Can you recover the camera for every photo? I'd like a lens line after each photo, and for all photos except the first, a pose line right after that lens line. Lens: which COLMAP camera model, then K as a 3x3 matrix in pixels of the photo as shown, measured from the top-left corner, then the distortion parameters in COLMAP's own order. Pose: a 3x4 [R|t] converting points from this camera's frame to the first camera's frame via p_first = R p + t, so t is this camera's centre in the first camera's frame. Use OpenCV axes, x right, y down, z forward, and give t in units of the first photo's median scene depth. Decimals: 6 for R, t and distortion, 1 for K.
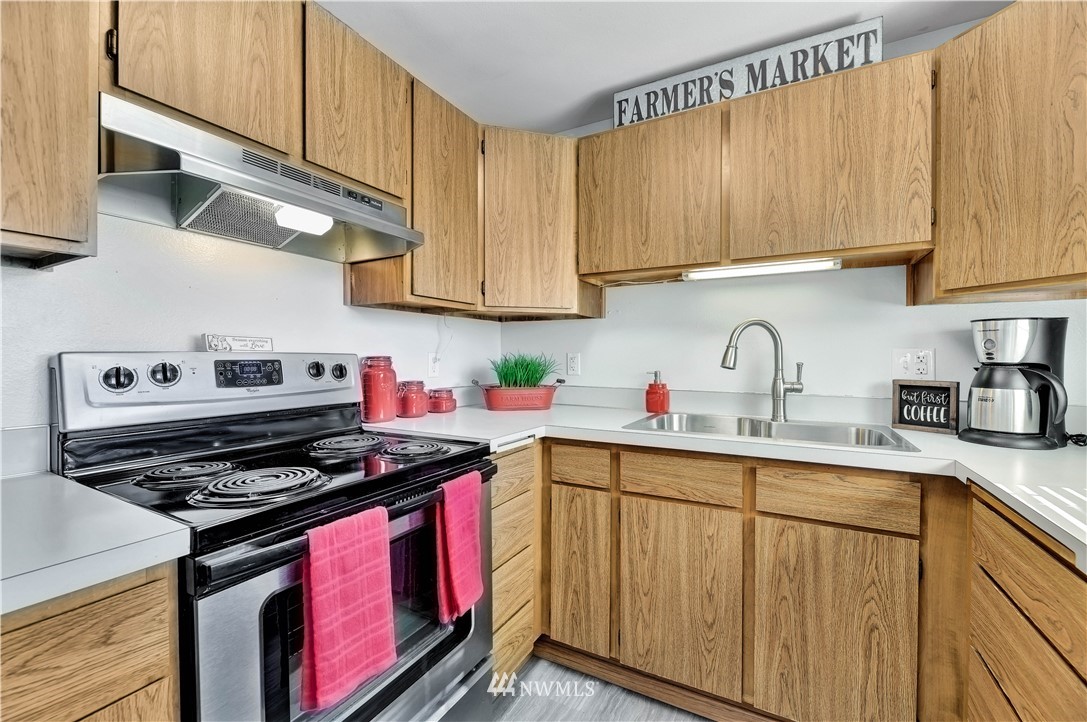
lens RADIAL K [[450.9, 0, 540.7], [0, 450.9, 359.8], [0, 0, 1]] dist [-0.001840, -0.002603]
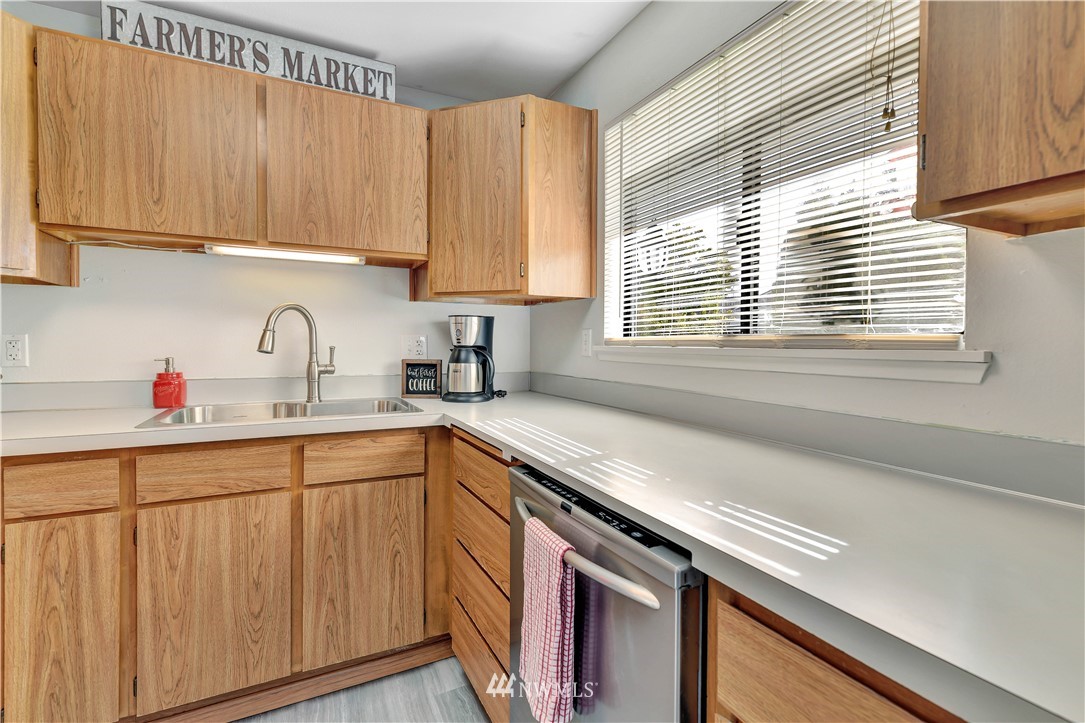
lens RADIAL K [[500.5, 0, 540.1], [0, 500.5, 348.9], [0, 0, 1]] dist [0.014289, -0.002190]
pose [[0.566636, -0.009133, 0.823917, -0.154752], [0.002468, 0.999953, 0.009387, 0.002572], [-0.823964, -0.003286, 0.566632, -0.111504]]
